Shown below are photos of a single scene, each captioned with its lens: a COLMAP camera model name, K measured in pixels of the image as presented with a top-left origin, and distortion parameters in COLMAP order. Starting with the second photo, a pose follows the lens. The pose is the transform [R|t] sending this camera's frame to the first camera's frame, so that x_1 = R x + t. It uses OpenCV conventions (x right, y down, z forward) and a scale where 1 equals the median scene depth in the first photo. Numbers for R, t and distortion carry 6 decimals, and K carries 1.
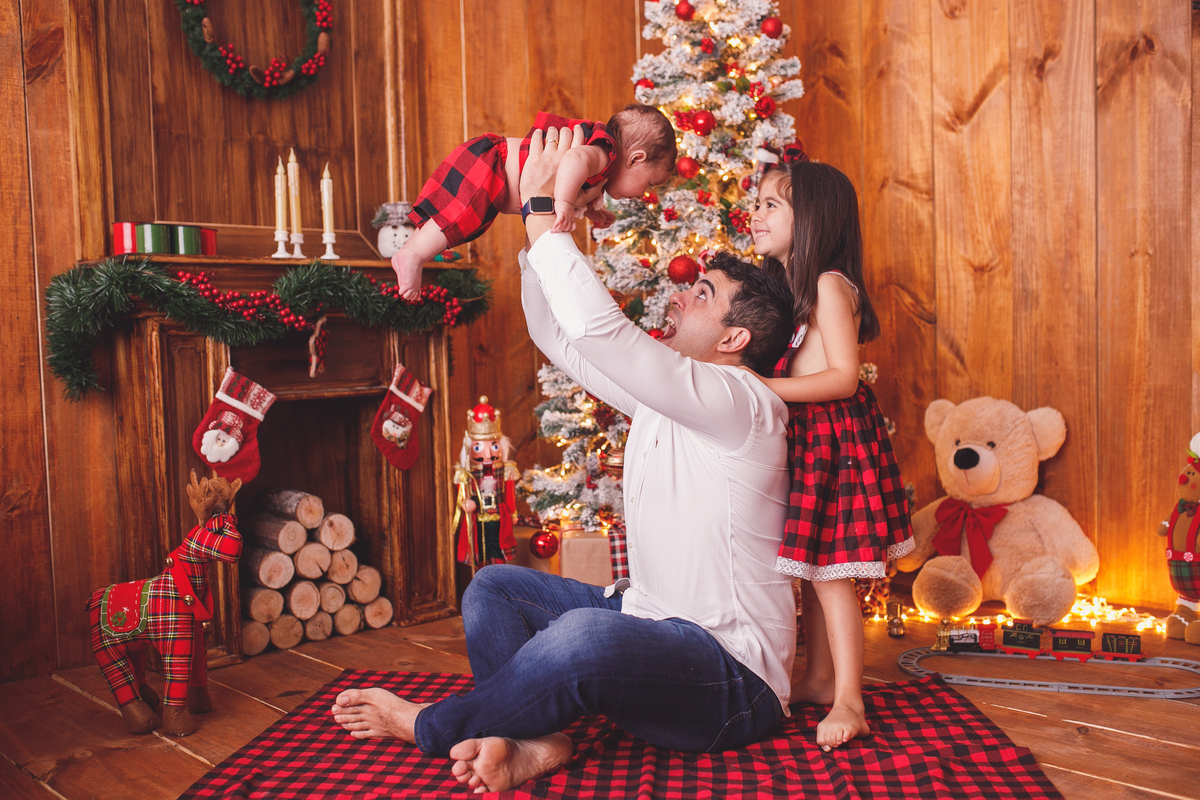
lens RADIAL K [[1192.0, 0, 619.2], [0, 1192.0, 413.8], [0, 0, 1]] dist [-0.069654, 0.101575]
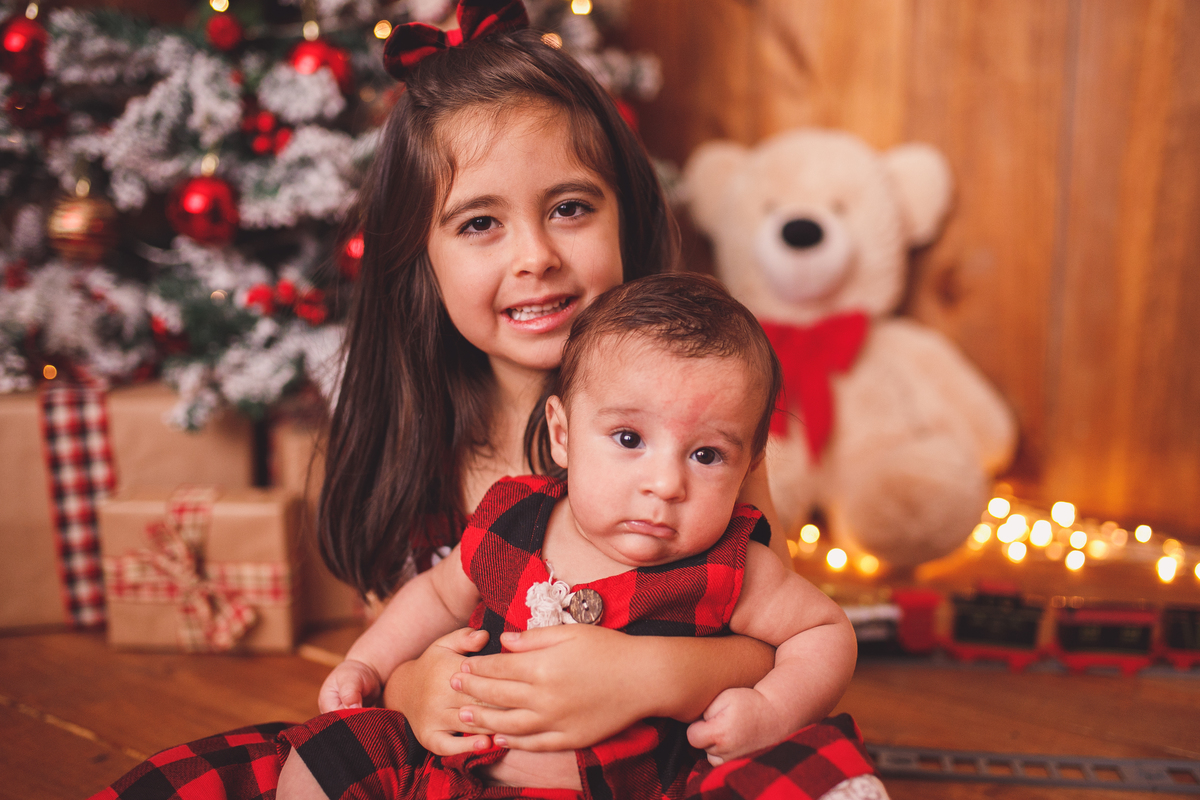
lens RADIAL K [[1221.8, 0, 621.1], [0, 1221.8, 402.4], [0, 0, 1]] dist [-0.072518, 0.114342]
pose [[0.973356, -0.009268, 0.229110, 0.089833], [-0.015984, 0.994009, 0.108121, 0.053330], [-0.228739, -0.108902, 0.967377, 0.532036]]
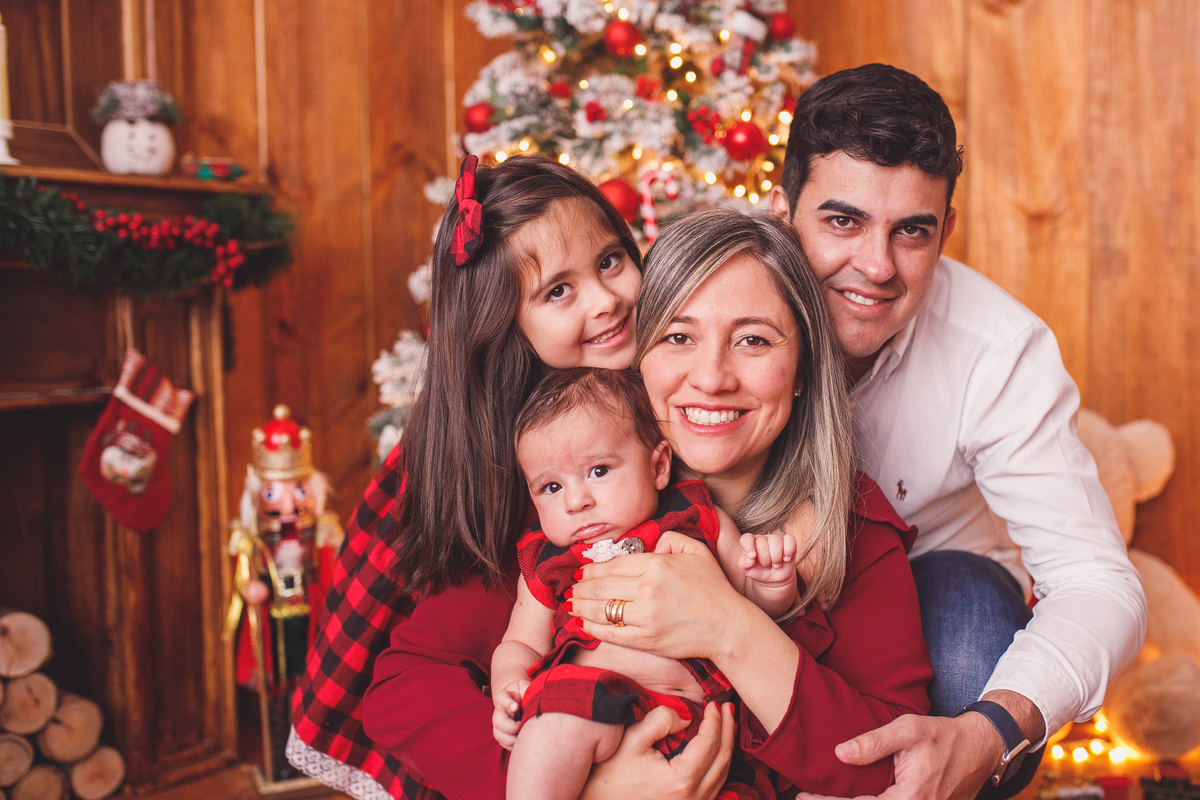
lens RADIAL K [[1312.3, 0, 682.1], [0, 1312.3, 401.4], [0, 0, 1]] dist [-0.069026, 0.096410]
pose [[0.986475, 0.001327, 0.163908, -0.023292], [-0.001380, 0.999999, 0.000210, -0.017706], [-0.163908, -0.000433, 0.986476, 0.324972]]
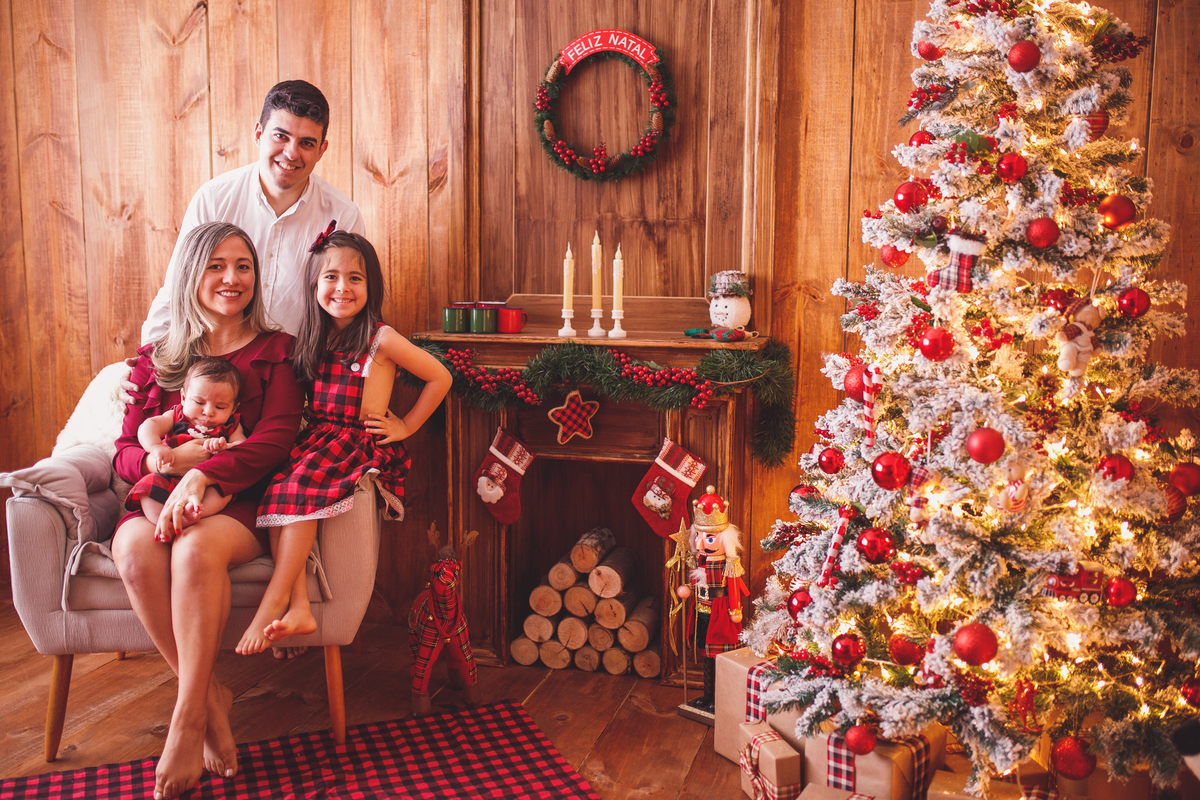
lens RADIAL K [[1159.9, 0, 602.1], [0, 1159.9, 402.4], [0, 0, 1]] dist [-0.056758, 0.077552]
pose [[0.505439, 0.139081, -0.851580, 0.638009], [-0.075364, 0.990268, 0.117000, -0.186071], [0.859565, 0.005042, 0.511002, 0.440668]]
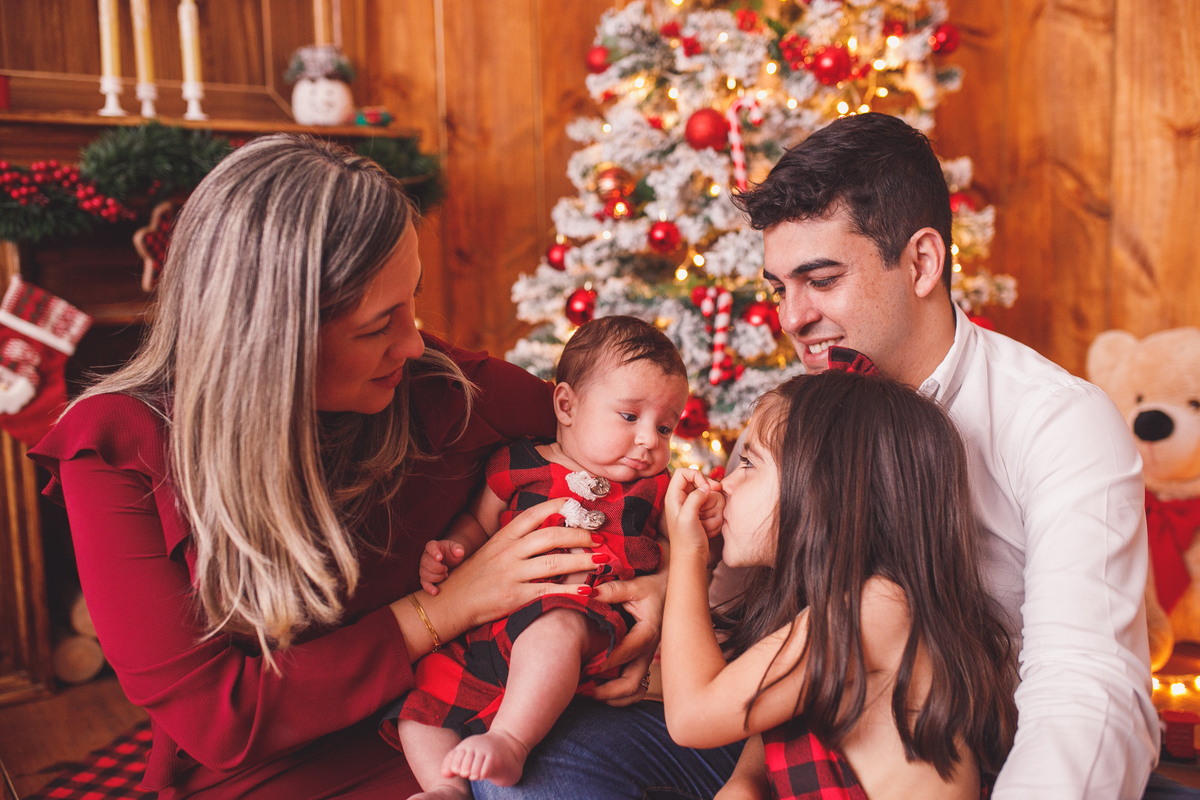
lens RADIAL K [[1159.9, 0, 602.1], [0, 1159.9, 402.4], [0, 0, 1]] dist [-0.056758, 0.077552]
pose [[0.987613, 0.020763, -0.155532, 0.098498], [-0.011462, 0.998105, 0.060465, -0.009018], [0.156492, -0.057933, 0.985979, 0.352997]]
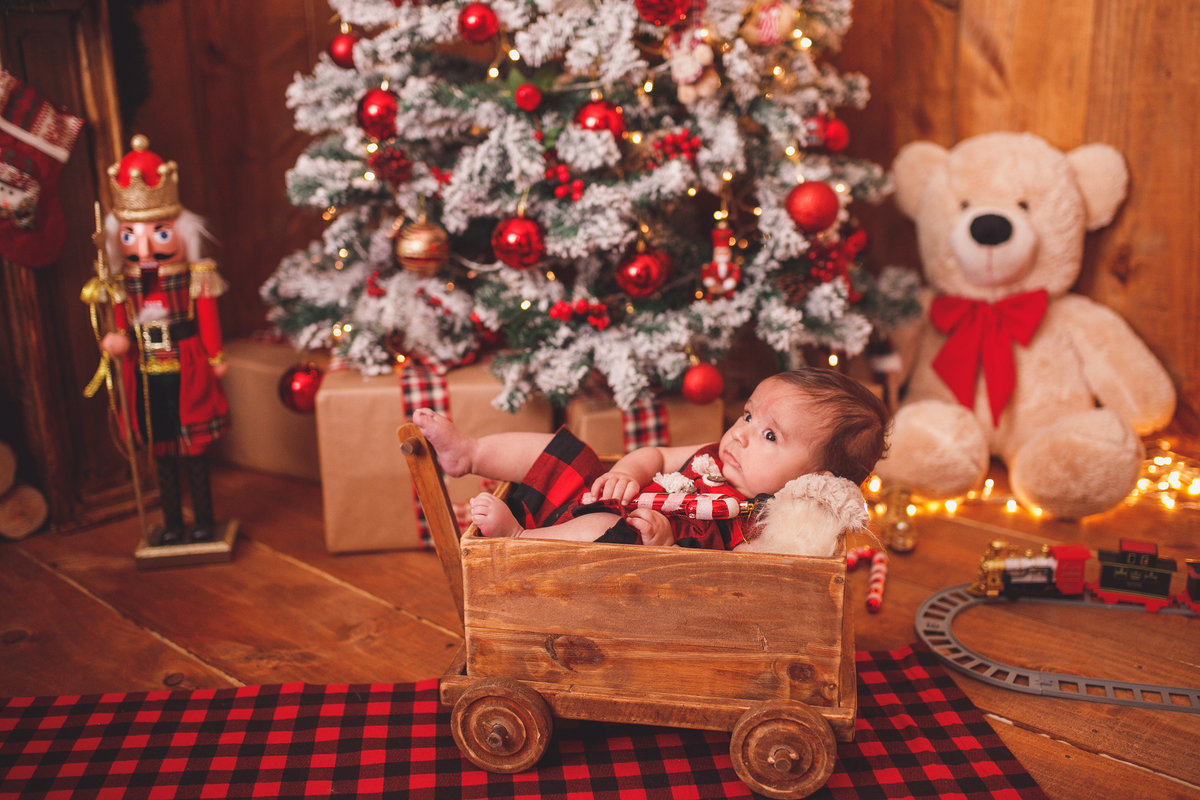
lens RADIAL K [[1185.0, 0, 618.9], [0, 1185.0, 393.6], [0, 0, 1]] dist [-0.069437, 0.099028]
pose [[0.997886, -0.015776, 0.063039, 0.057426], [0.002670, 0.979219, 0.202788, -0.005879], [-0.064928, -0.202191, 0.977191, 0.436738]]
